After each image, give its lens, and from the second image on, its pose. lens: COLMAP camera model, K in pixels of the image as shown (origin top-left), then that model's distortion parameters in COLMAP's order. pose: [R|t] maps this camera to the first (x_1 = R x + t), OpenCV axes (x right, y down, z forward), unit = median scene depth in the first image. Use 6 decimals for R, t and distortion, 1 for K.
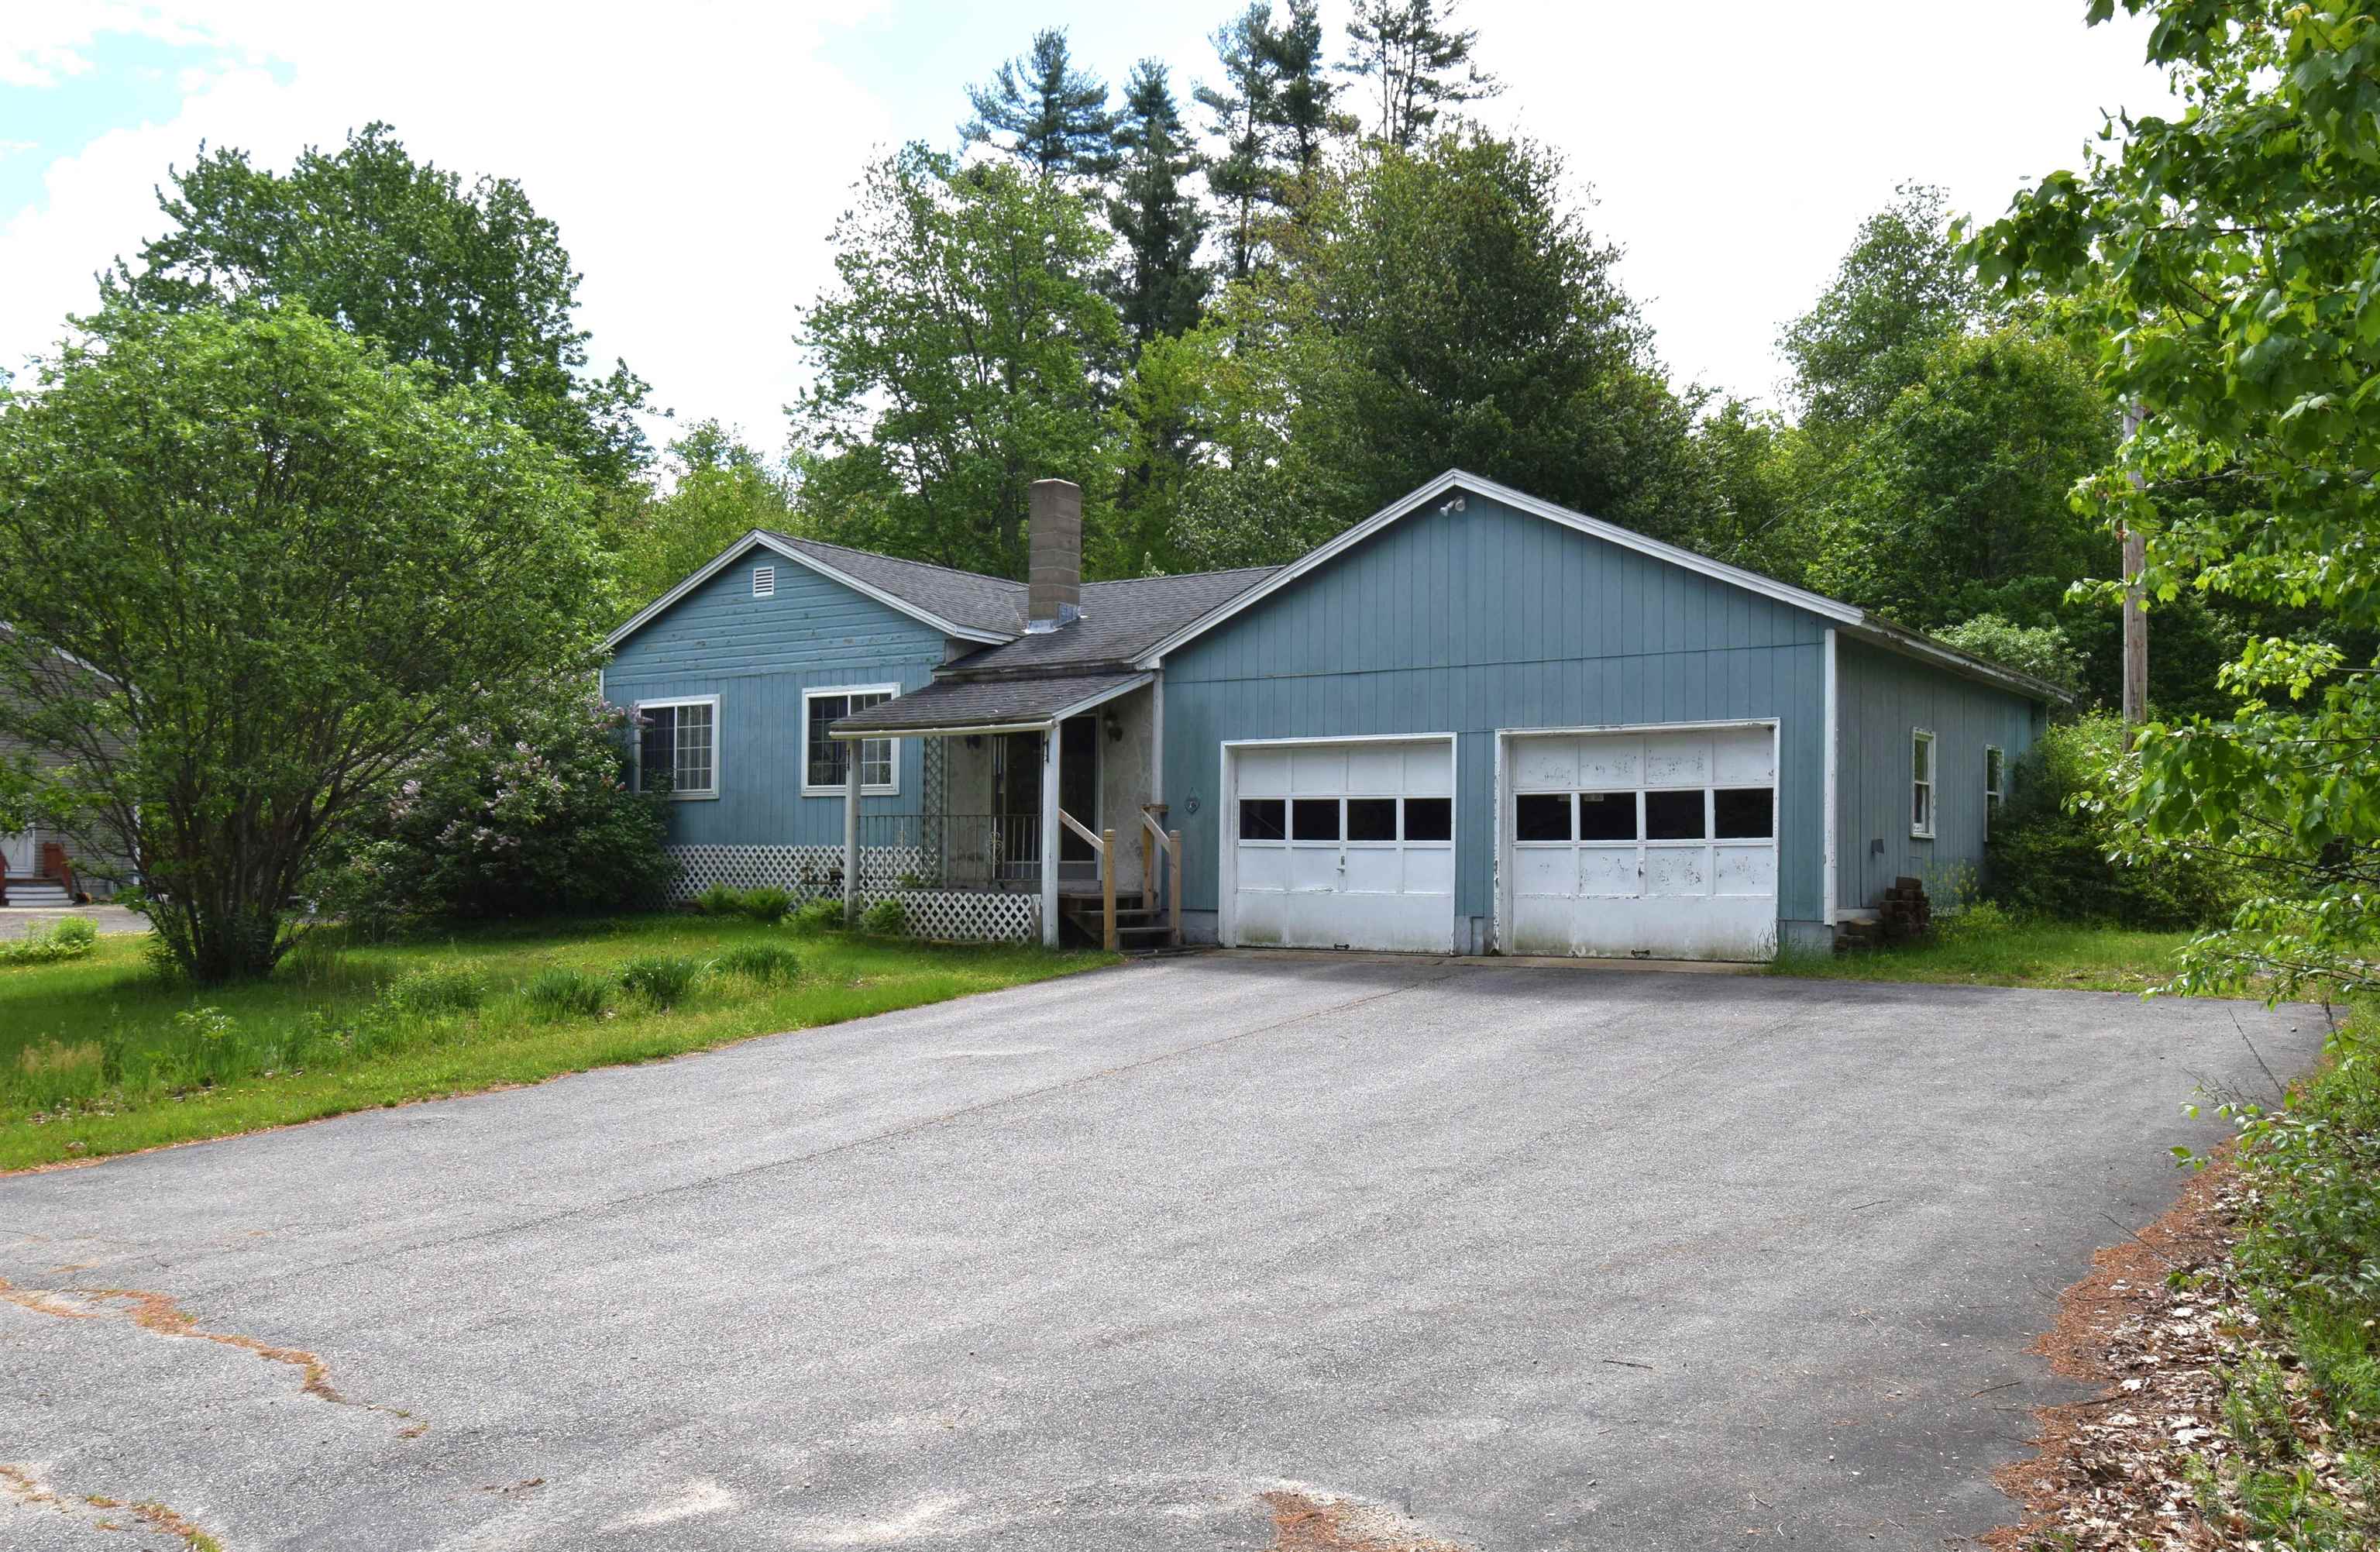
lens RADIAL K [[2279.9, 0, 1189.7], [0, 2279.9, 783.8], [0, 0, 1]] dist [-0.007022, 0.000244]
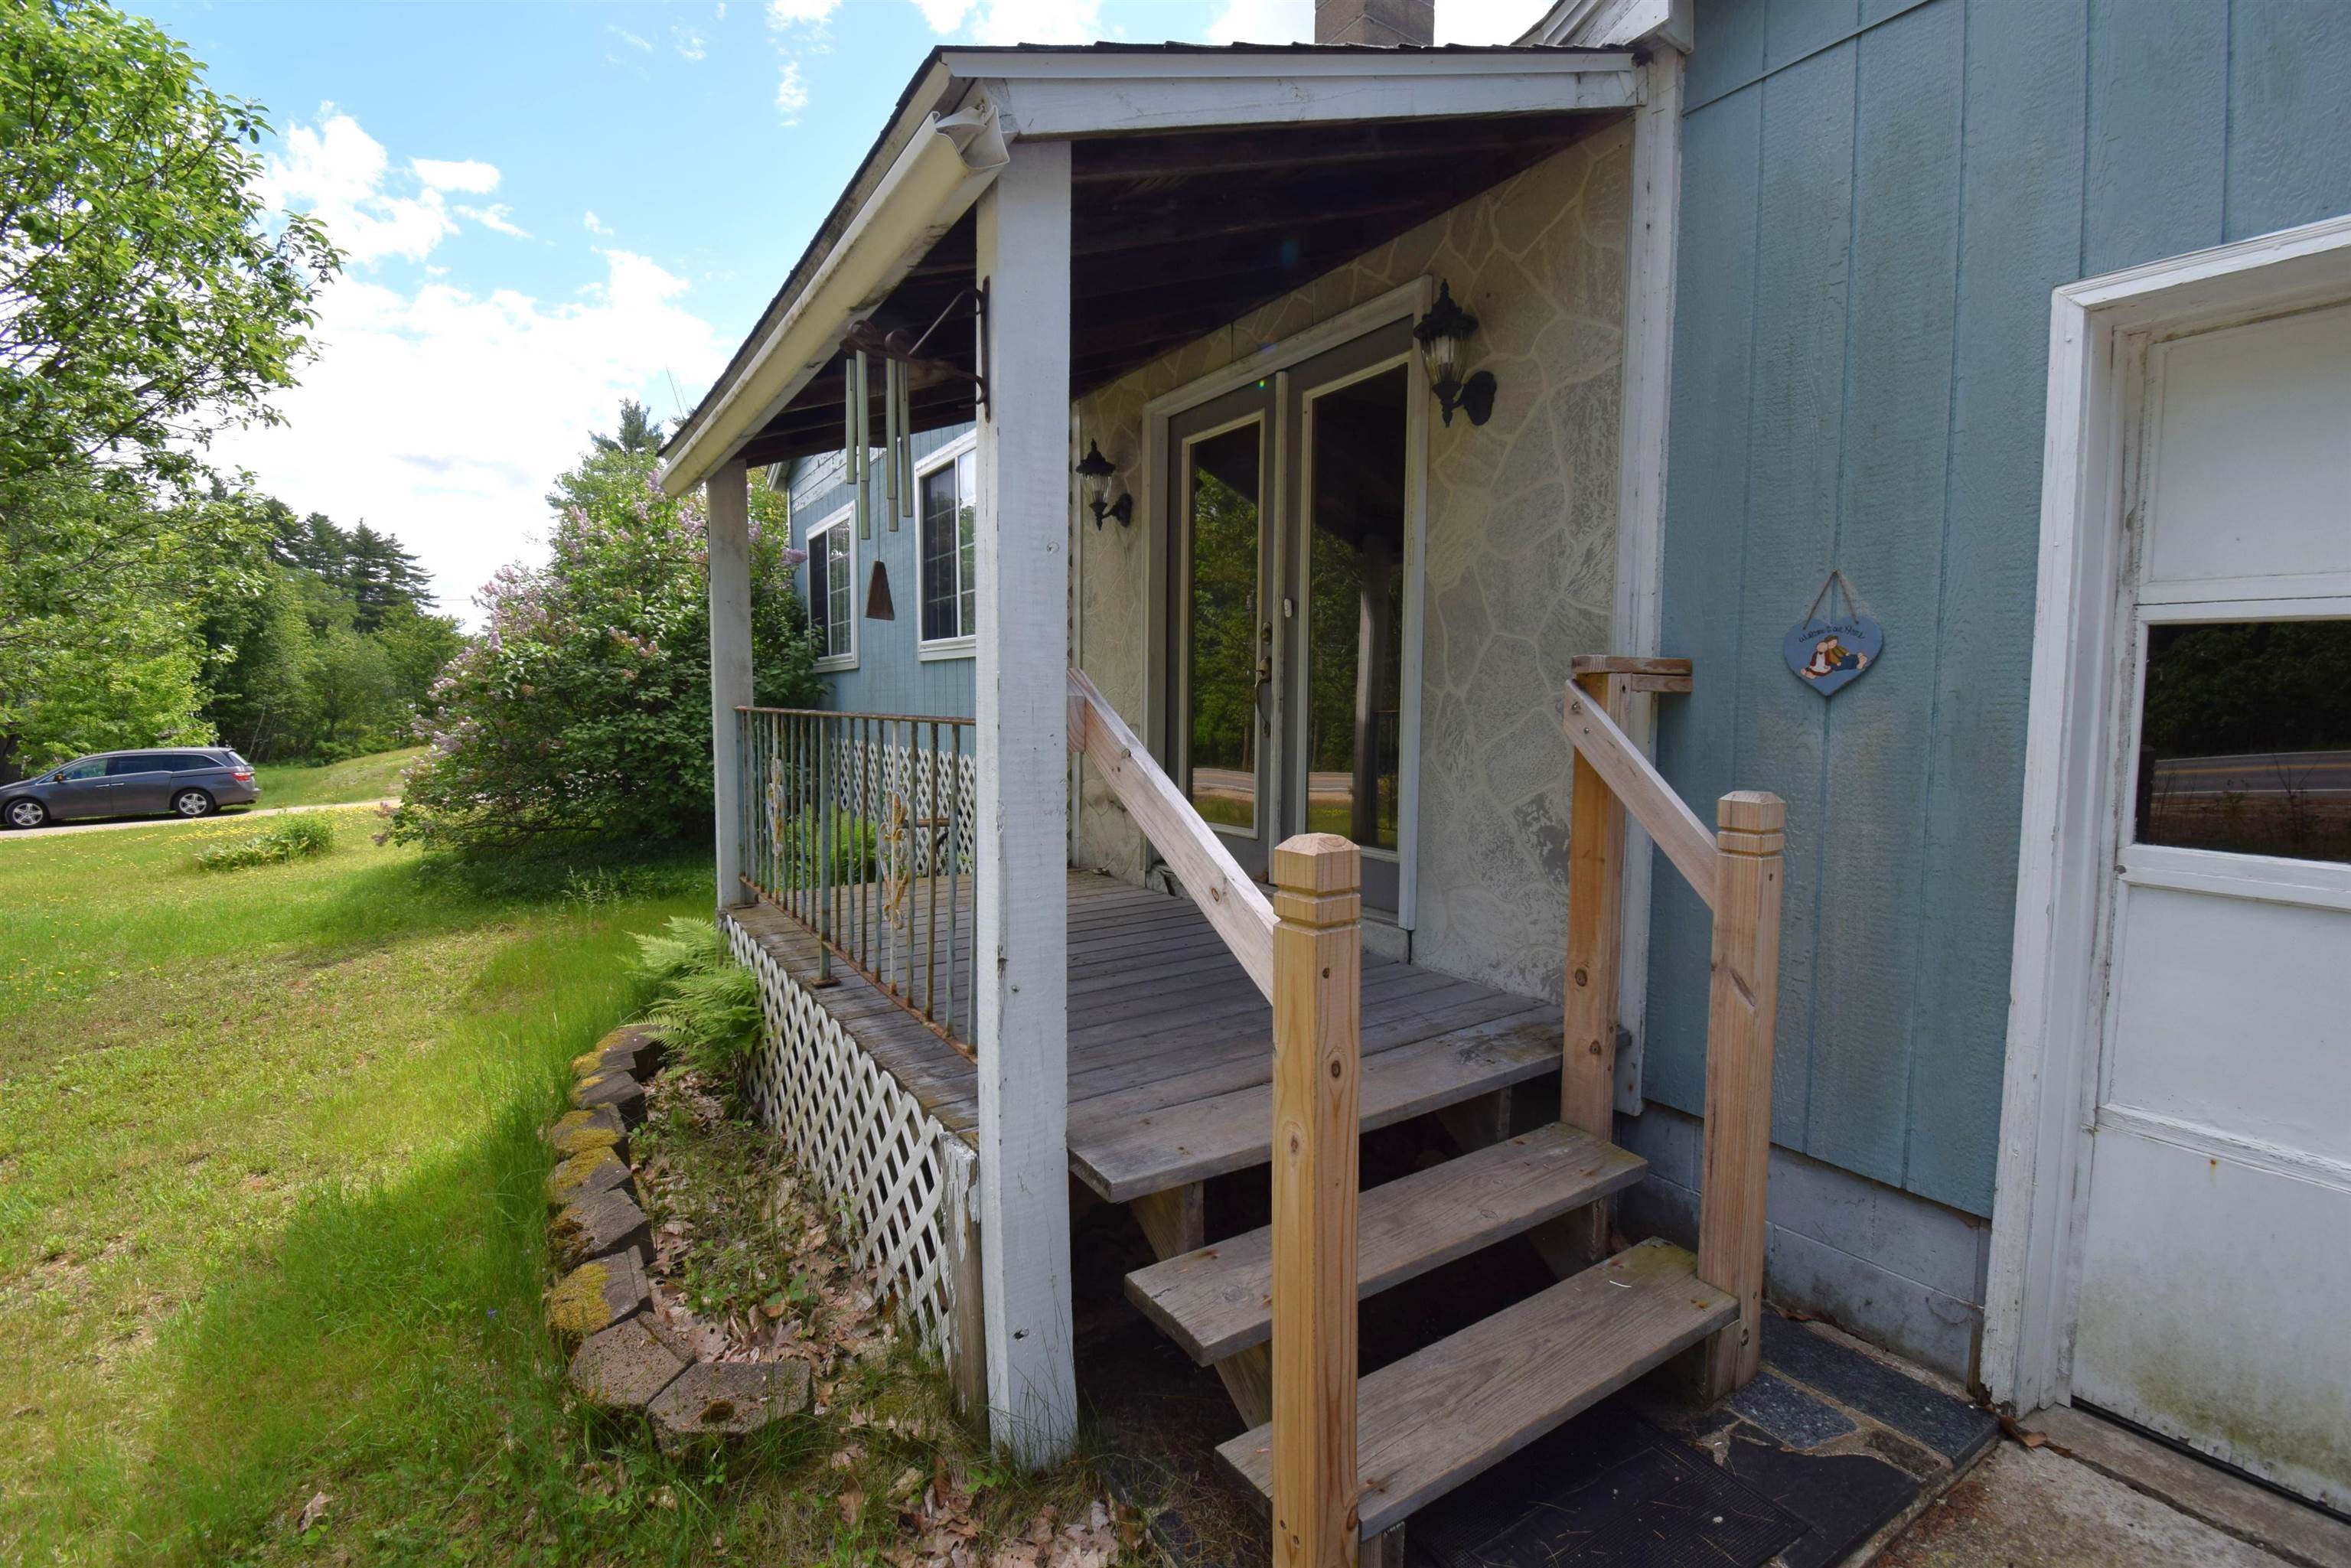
lens RADIAL K [[1043.9, 0, 1182.1], [0, 1043.9, 770.5], [0, 0, 1]] dist [-0.000964, -0.013436]
pose [[0.931705, 0.022732, -0.362504, -0.018944], [0.012810, 0.995362, 0.095341, 0.009697], [0.362990, -0.093473, 0.927093, 0.891654]]
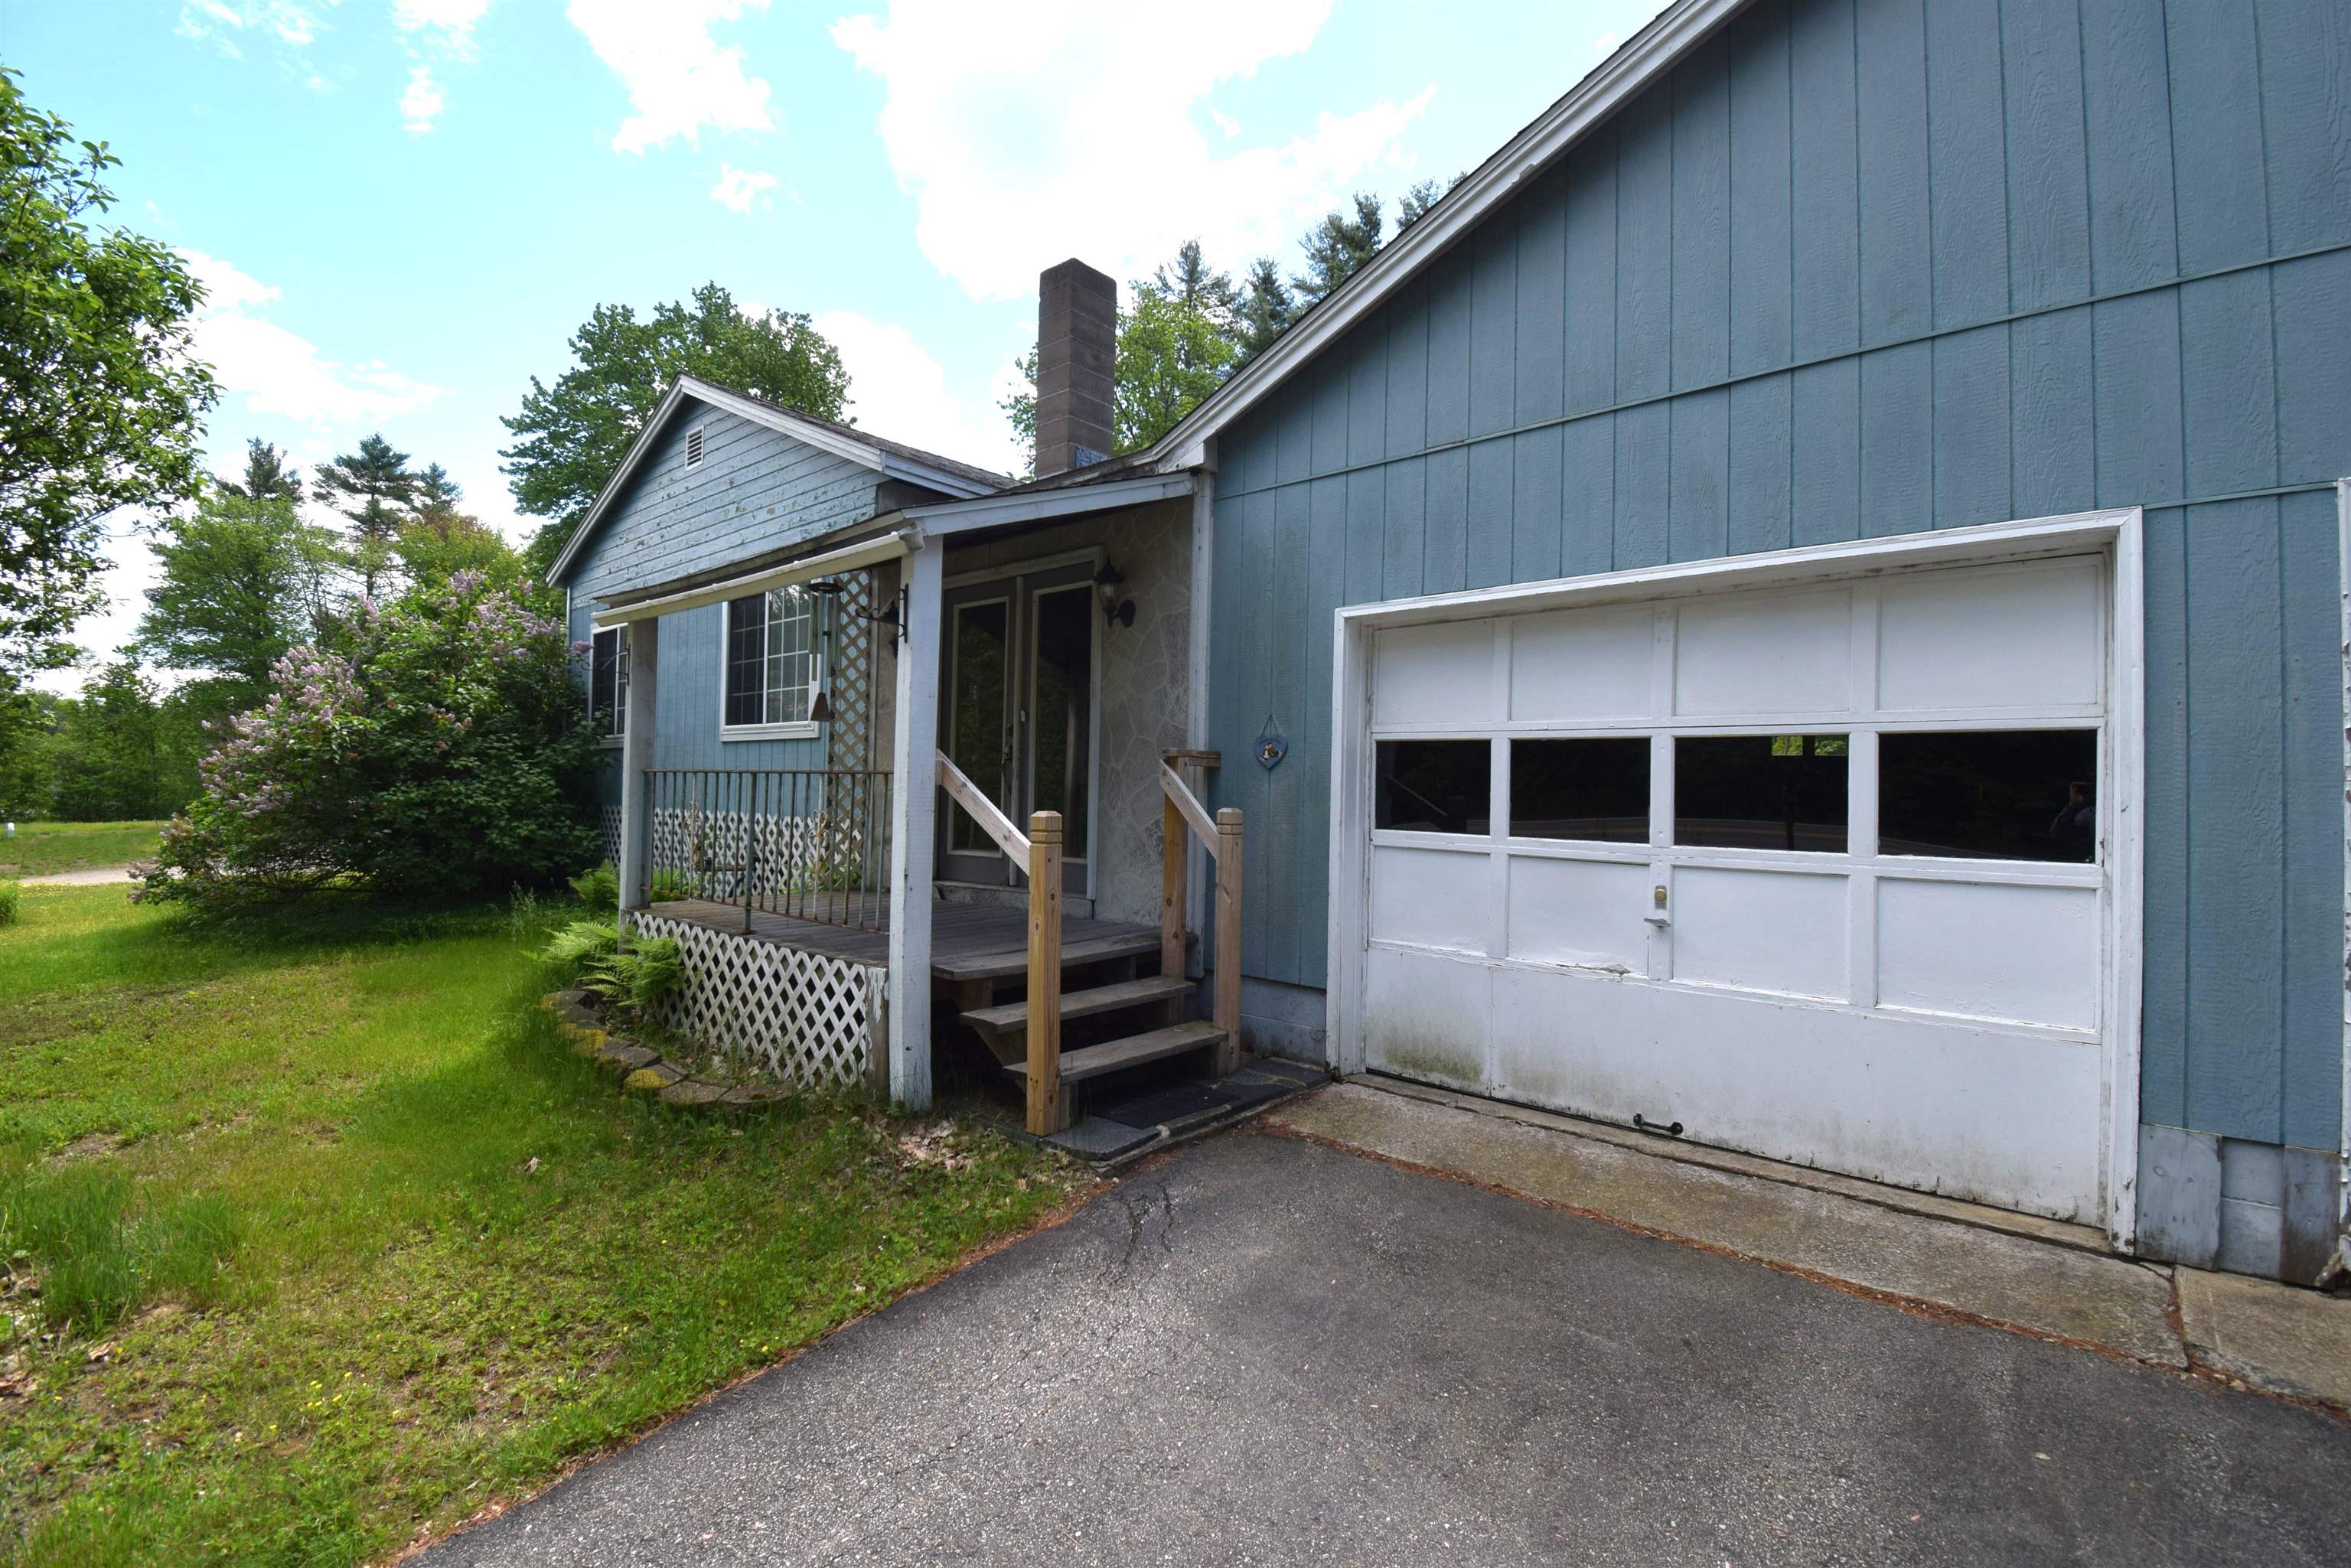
lens RADIAL K [[1043.9, 0, 1185.2], [0, 1043.9, 771.0], [0, 0, 1]] dist [-0.000964, -0.013436]
pose [[0.995487, 0.009352, -0.094438, 0.004035], [-0.008250, 0.999893, 0.012051, 0.010749], [0.094541, -0.011218, 0.995458, 0.787597]]
